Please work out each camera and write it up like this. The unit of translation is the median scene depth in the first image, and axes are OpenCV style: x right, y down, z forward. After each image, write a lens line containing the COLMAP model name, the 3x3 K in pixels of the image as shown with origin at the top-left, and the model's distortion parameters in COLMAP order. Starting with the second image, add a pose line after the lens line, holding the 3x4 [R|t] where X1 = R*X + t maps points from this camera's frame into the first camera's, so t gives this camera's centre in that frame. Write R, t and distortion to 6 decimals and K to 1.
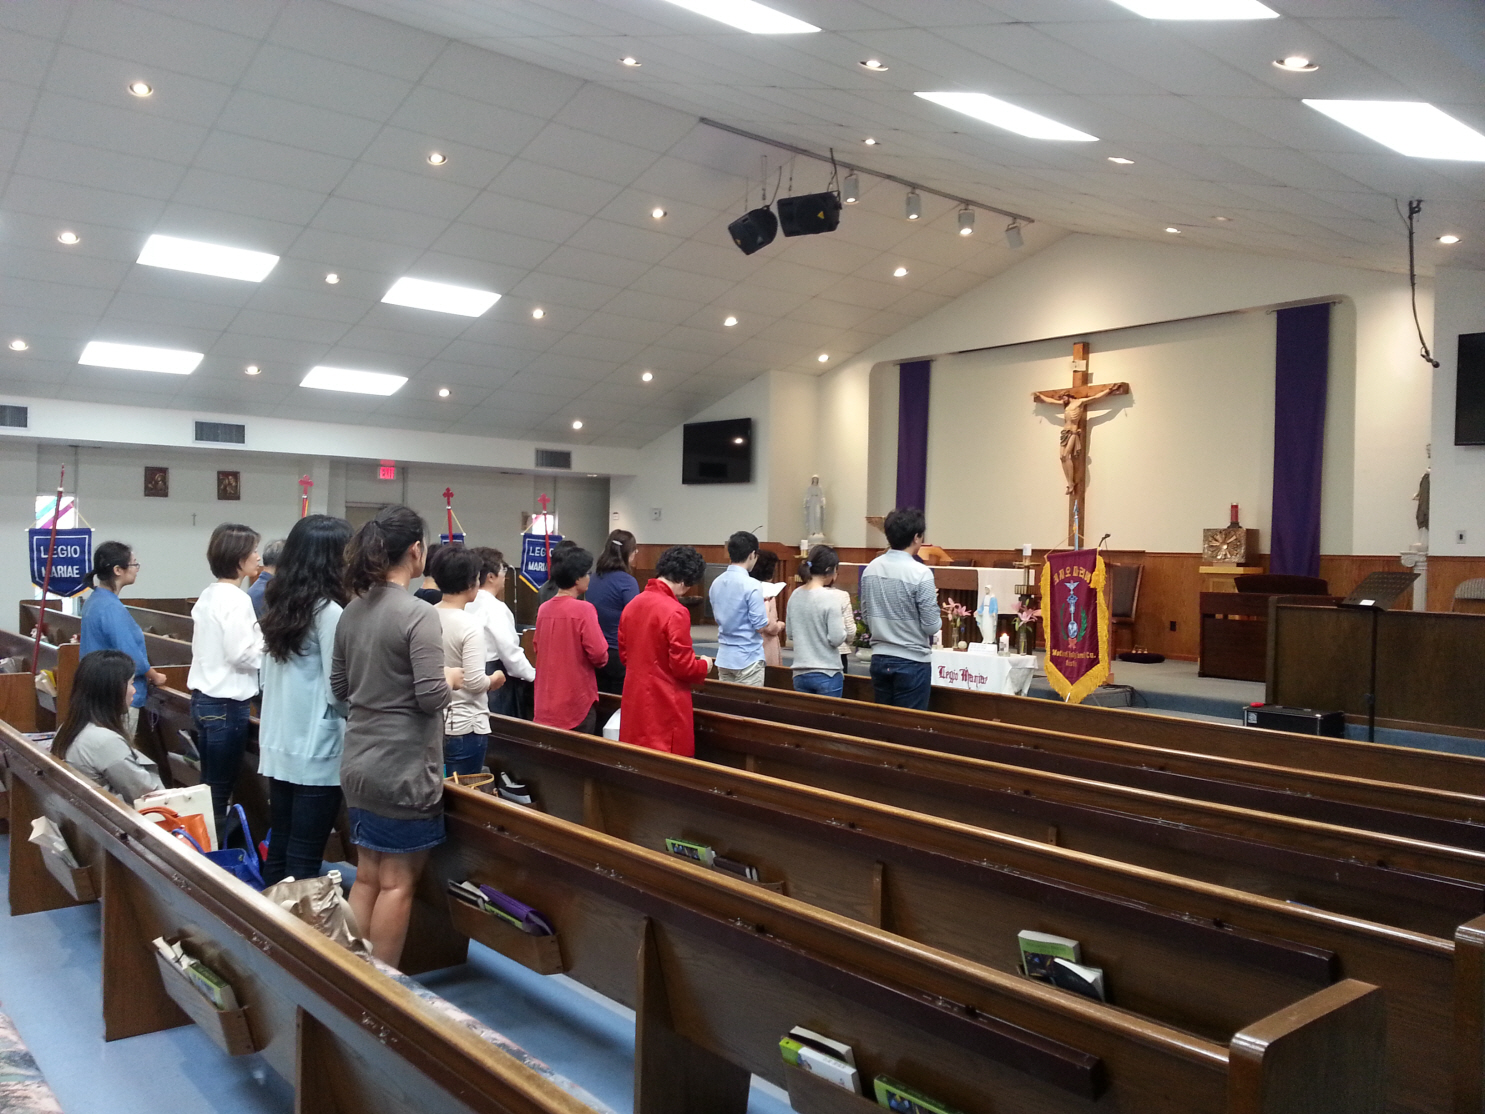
lens RADIAL K [[1208.2, 0, 745.3], [0, 1208.2, 567.3], [0, 0, 1]] dist [0.050589, -0.060243]
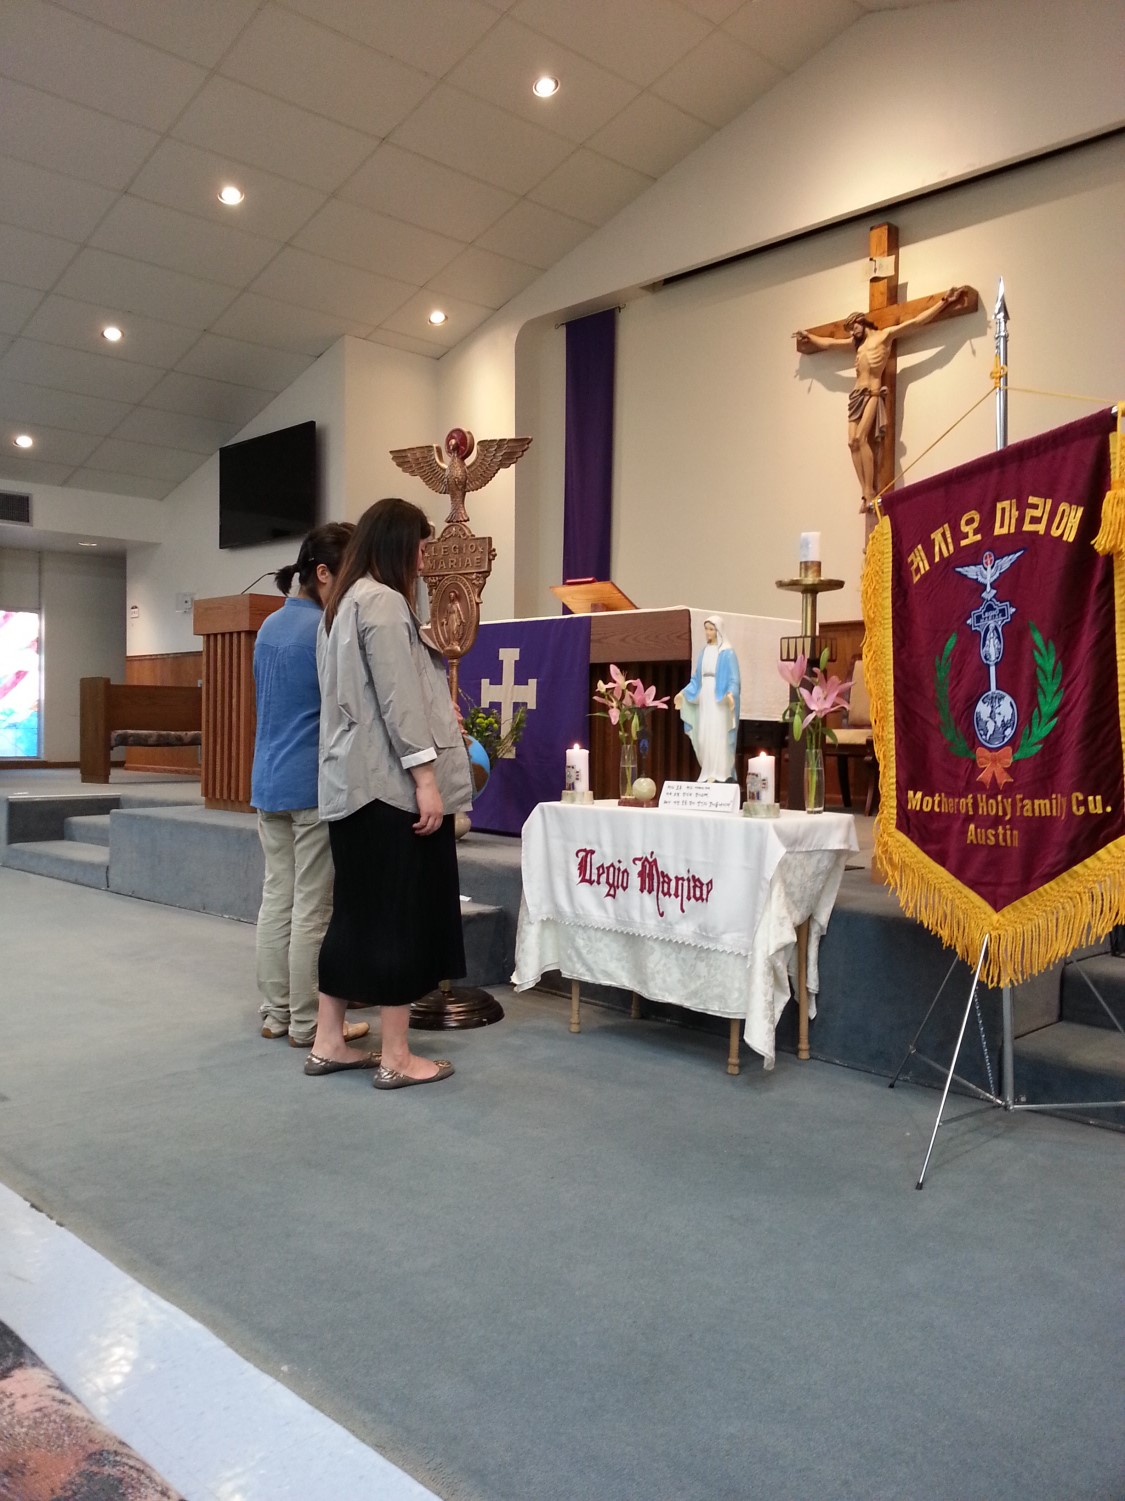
lens RADIAL K [[1221.3, 0, 585.3], [0, 1221.3, 741.5], [0, 0, 1]] dist [0.050589, -0.060243]
pose [[0.996316, -0.017294, 0.083991, 0.098046], [0.016971, 0.999846, 0.004551, 0.035869], [-0.084057, -0.003108, 0.996456, 0.477417]]
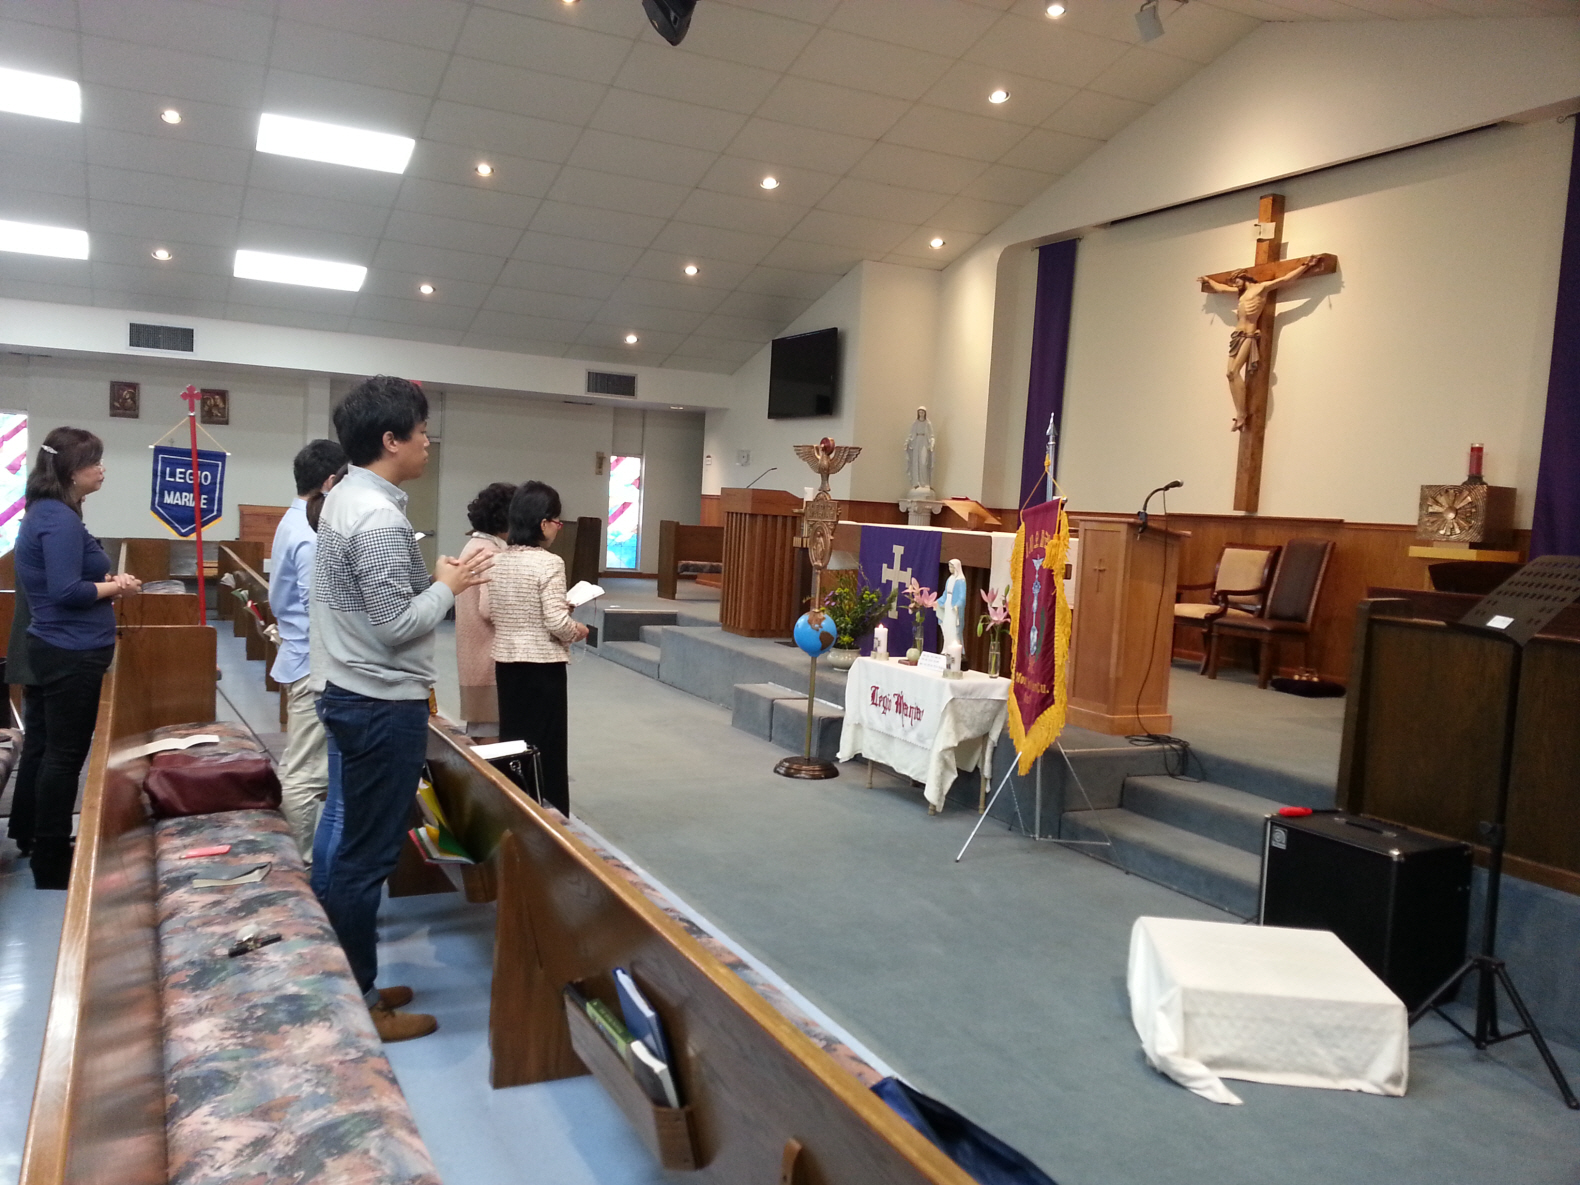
lens RADIAL K [[1285.5, 0, 782.0], [0, 1285.5, 620.1], [0, 0, 1]] dist [0.050589, -0.060243]
pose [[0.970531, 0.052927, -0.235090, 0.199061], [-0.037613, 0.996897, 0.069156, 0.002731], [0.238021, -0.058276, 0.969510, 0.257027]]
